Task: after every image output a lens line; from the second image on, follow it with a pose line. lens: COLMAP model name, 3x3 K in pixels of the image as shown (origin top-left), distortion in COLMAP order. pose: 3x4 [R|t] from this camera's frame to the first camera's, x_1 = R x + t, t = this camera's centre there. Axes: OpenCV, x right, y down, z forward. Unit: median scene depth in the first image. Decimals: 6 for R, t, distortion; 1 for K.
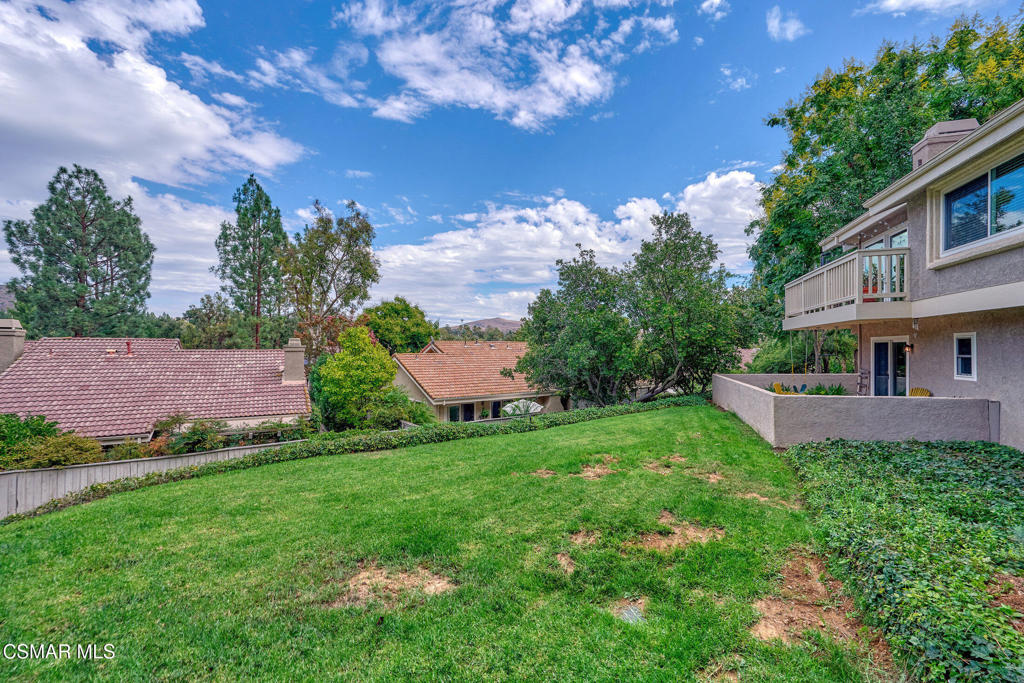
lens RADIAL K [[431.9, 0, 513.2], [0, 431.9, 348.1], [0, 0, 1]] dist [-0.002271, -0.000258]
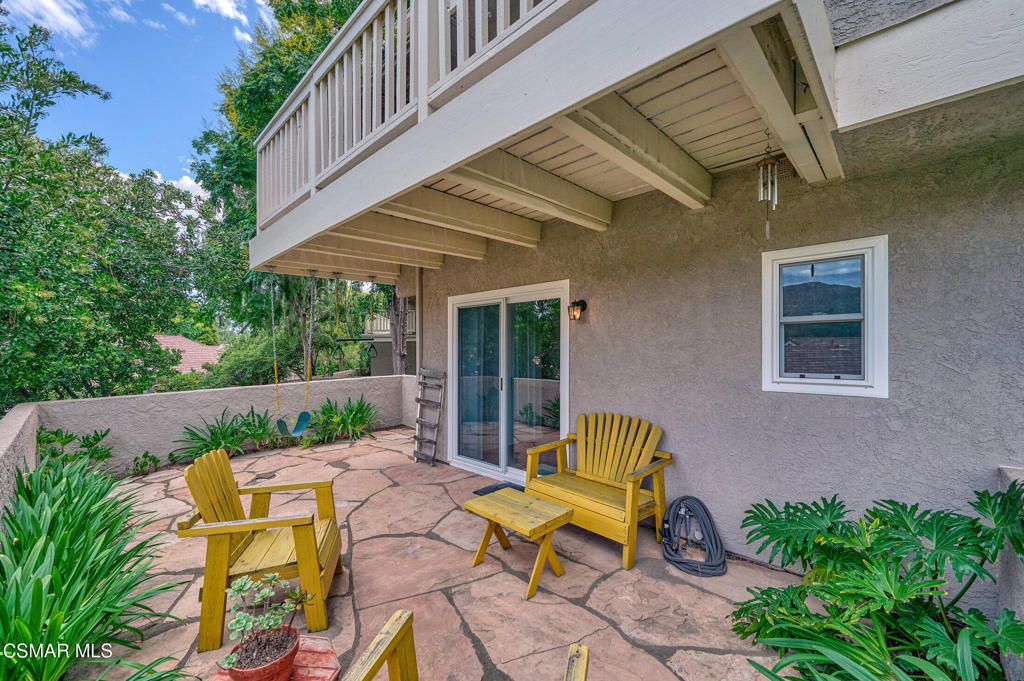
lens RADIAL K [[406.4, 0, 517.2], [0, 406.4, 352.6], [0, 0, 1]] dist [0.001025, 0.000015]
pose [[0.434379, -0.007122, 0.900702, 0.700576], [-0.001113, 0.999964, 0.008444, 0.042608], [-0.900730, -0.004670, 0.434355, 1.100871]]
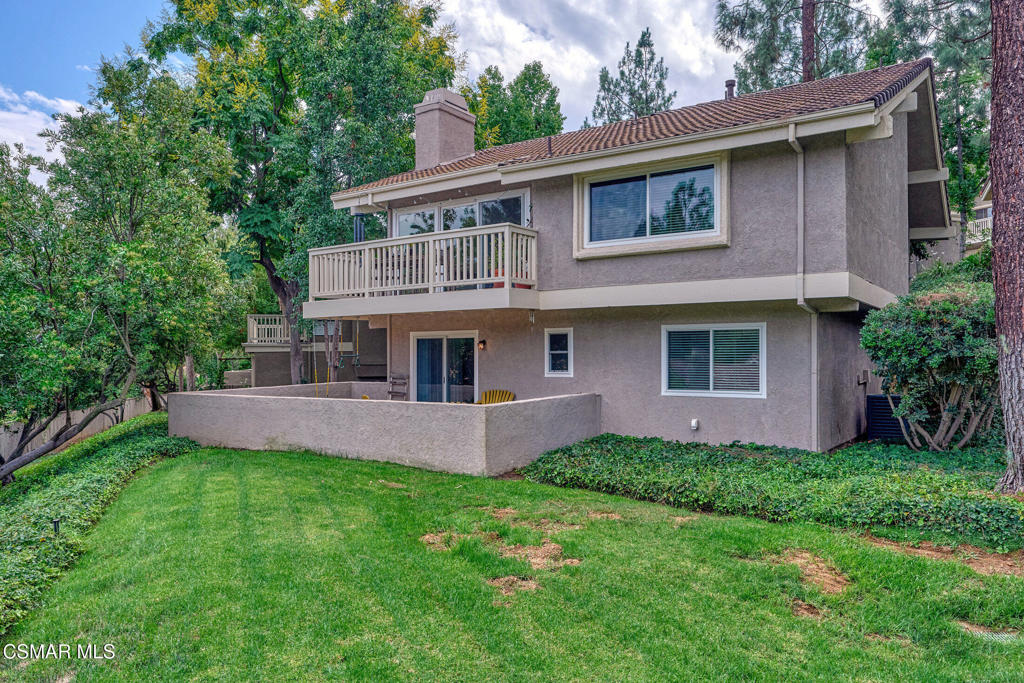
lens RADIAL K [[745.0, 0, 504.2], [0, 745.0, 350.8], [0, 0, 1]] dist [-0.002120, -0.002084]
pose [[0.304481, 0.008222, 0.952483, -0.597959], [0.000964, 0.999960, -0.008940, 0.030987], [-0.952518, 0.003640, 0.304461, 0.624553]]
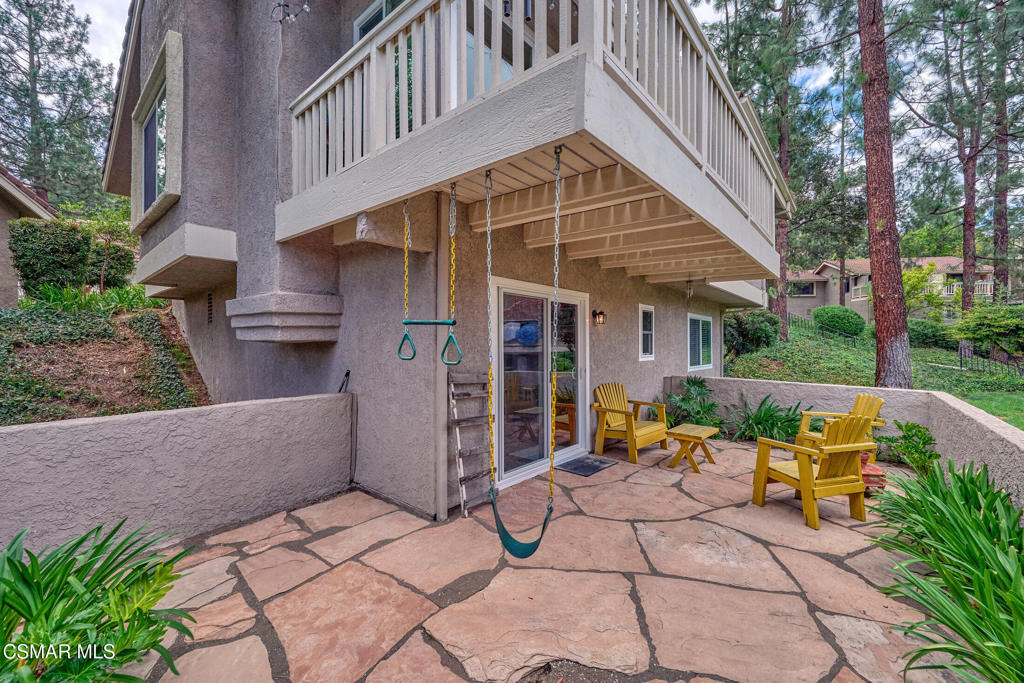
lens RADIAL K [[415.5, 0, 512.0], [0, 415.5, 341.5], [0, 0, 1]] dist [-0.002049, -0.000125]
pose [[-0.923172, 0.010738, 0.384238, 1.004505], [0.004829, 0.999855, -0.016340, 0.049132], [-0.384357, -0.013229, -0.923090, 1.908335]]
